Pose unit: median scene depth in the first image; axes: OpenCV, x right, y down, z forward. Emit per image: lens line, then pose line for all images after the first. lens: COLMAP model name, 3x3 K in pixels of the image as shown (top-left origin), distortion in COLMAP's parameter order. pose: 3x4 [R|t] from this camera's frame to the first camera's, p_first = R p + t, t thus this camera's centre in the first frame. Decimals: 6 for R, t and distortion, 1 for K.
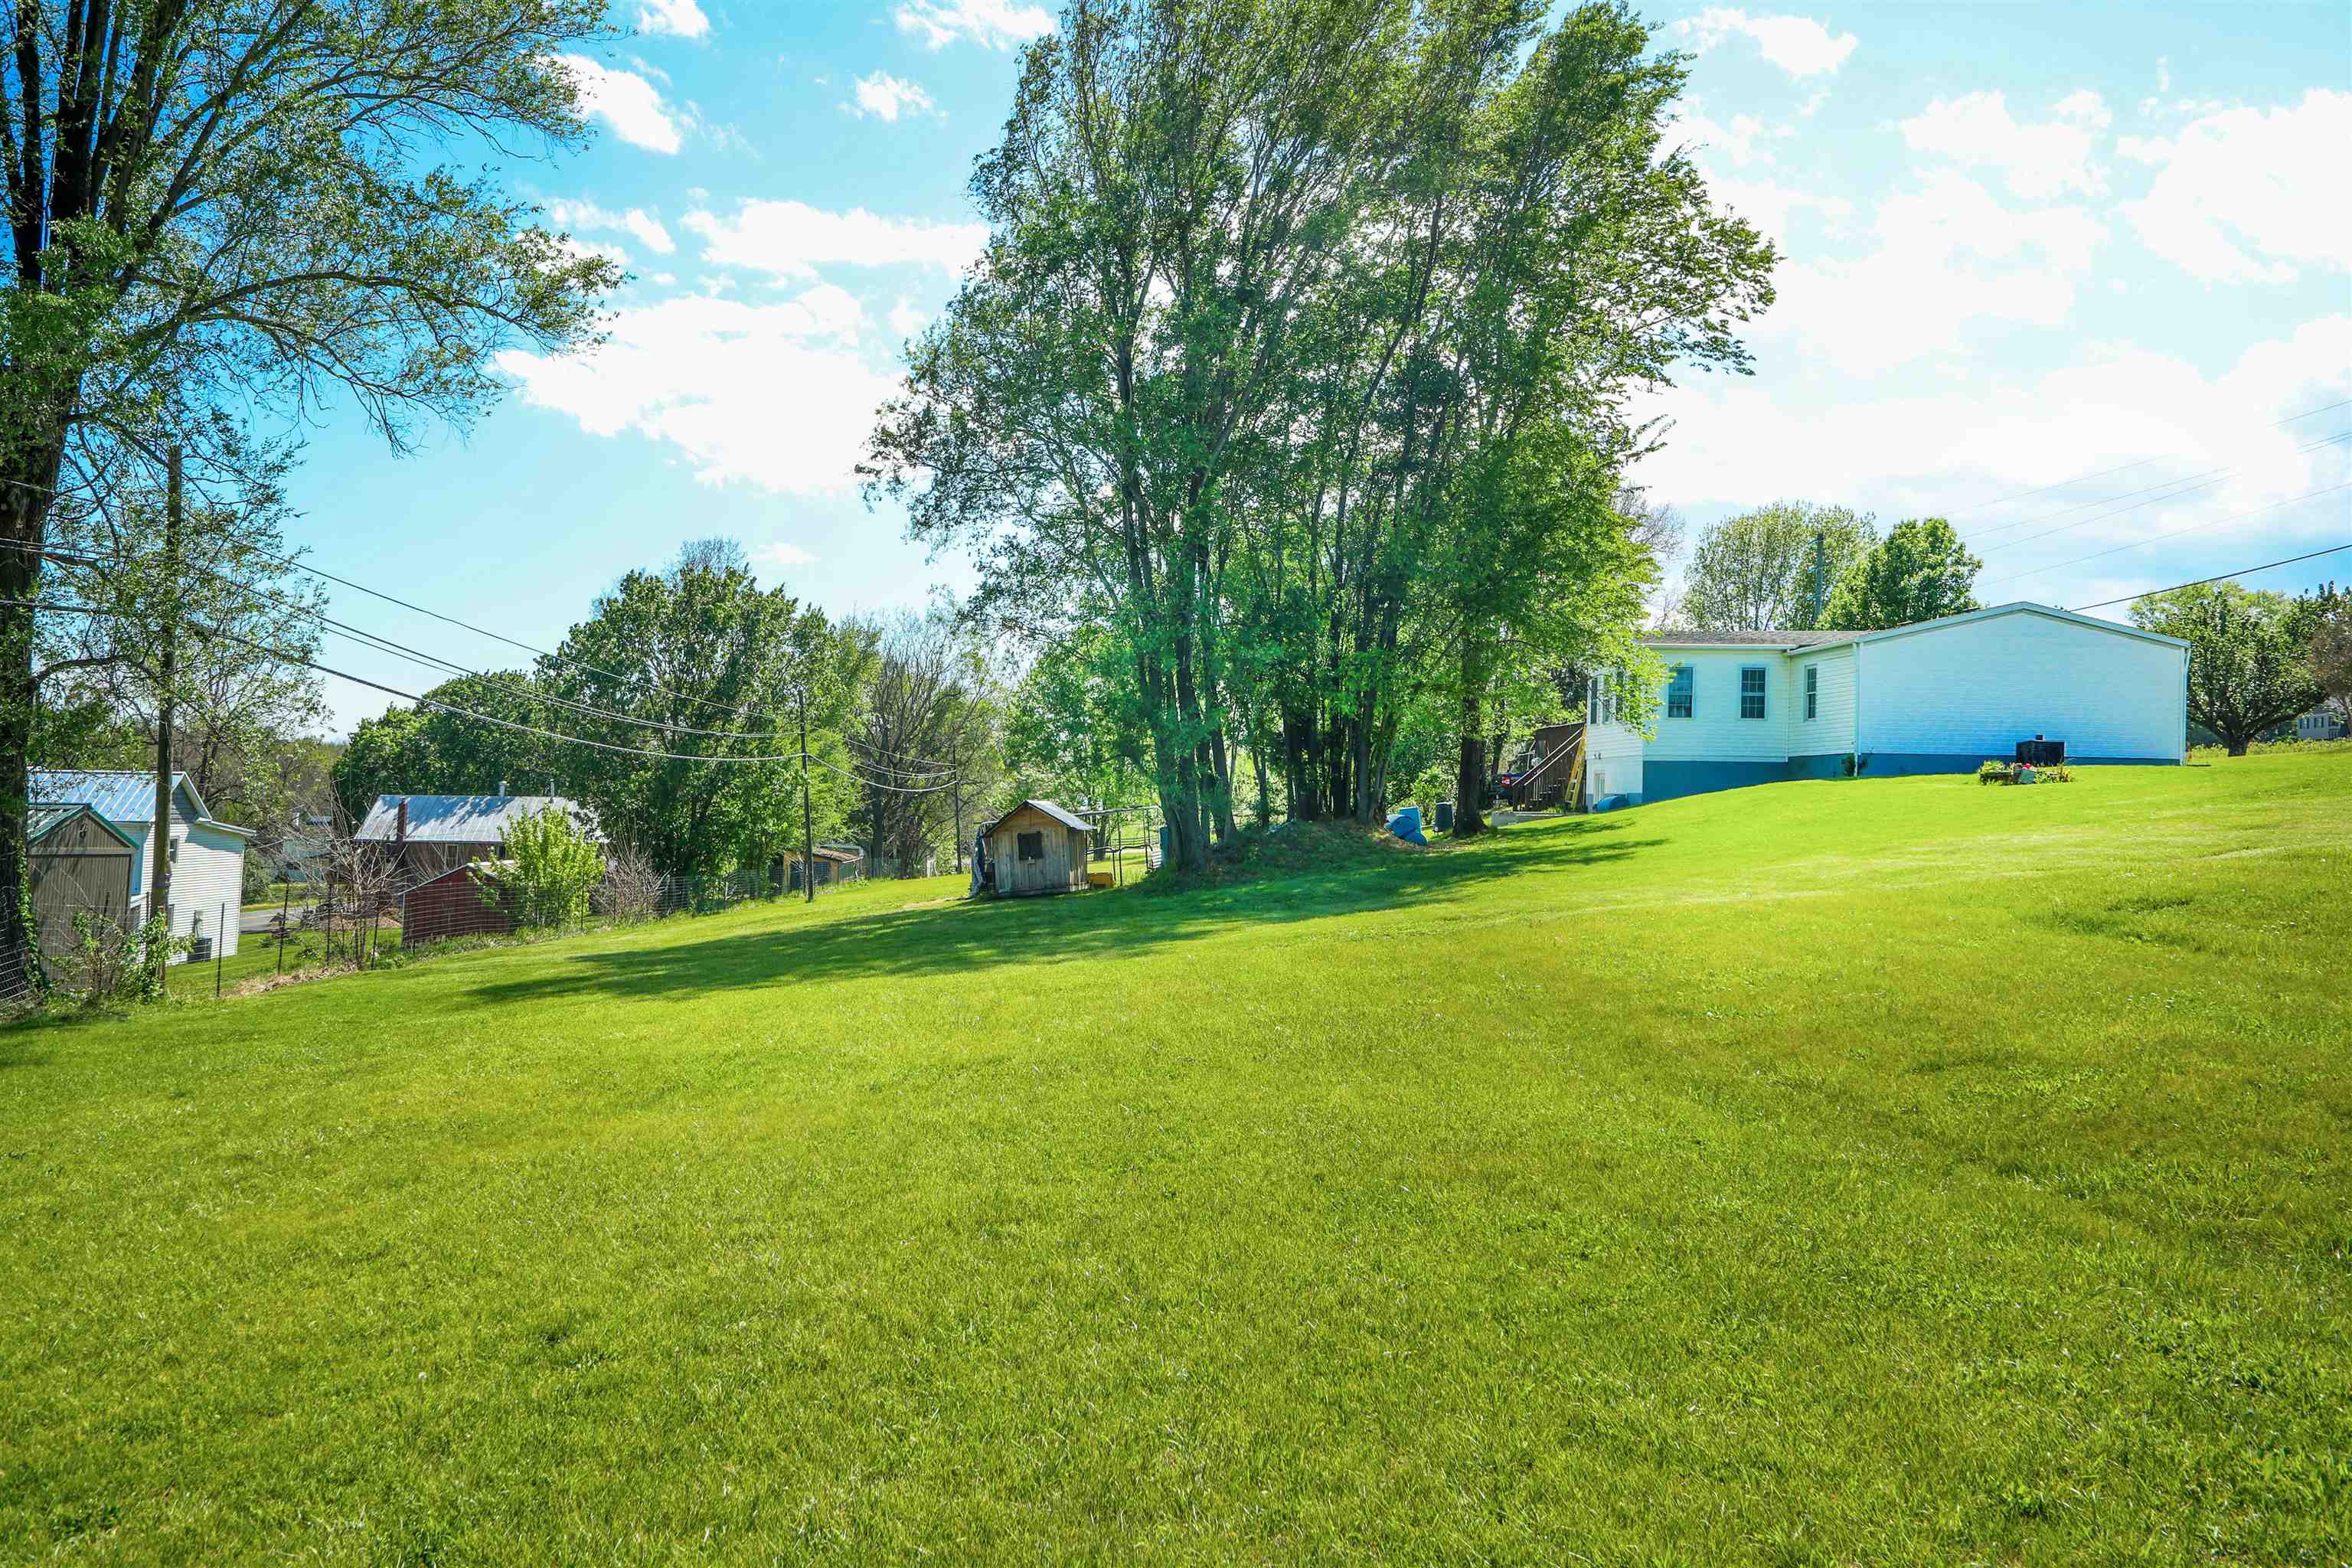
lens RADIAL K [[2011.4, 0, 1176.0], [0, 2011.4, 763.2], [0, 0, 1]] dist [0.055118, 0.016777]
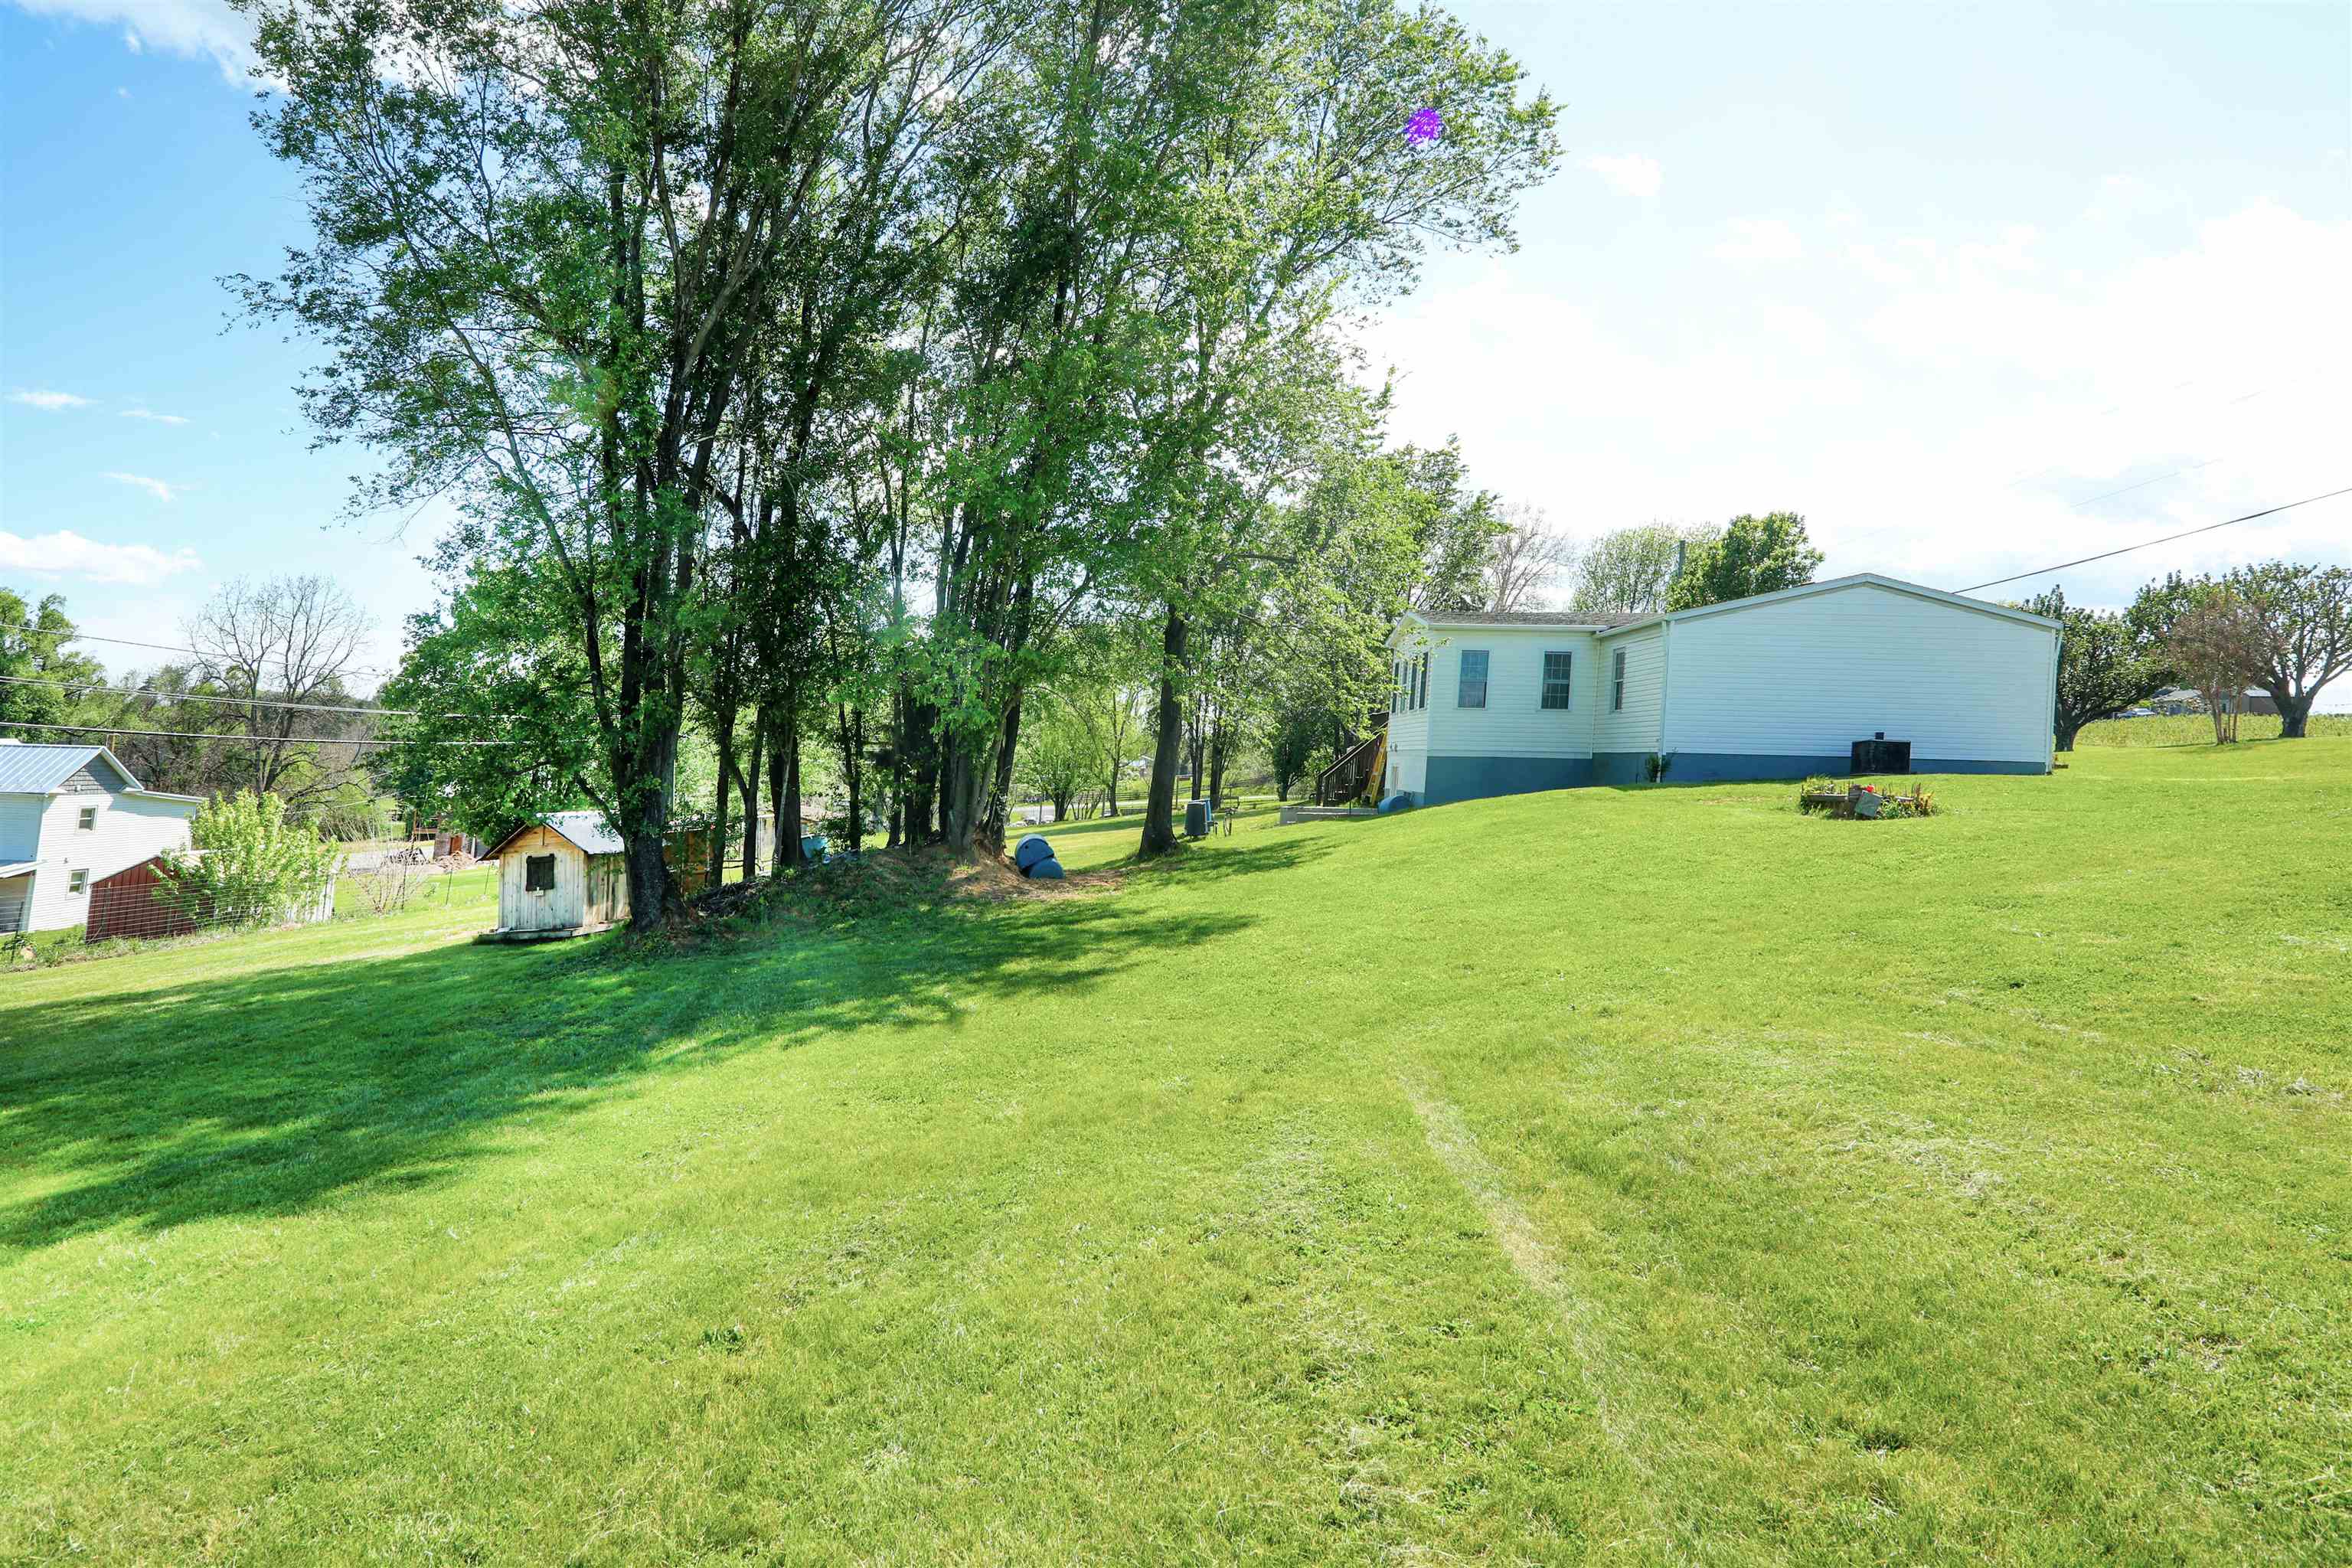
lens RADIAL K [[1459.9, 0, 1162.7], [0, 1459.9, 776.9], [0, 0, 1]] dist [0.003463, -0.006824]
pose [[0.998844, 0.009948, -0.047031, 0.142948], [-0.008376, 0.999403, 0.033516, -0.012437], [0.047336, -0.033083, 0.998331, 0.349779]]
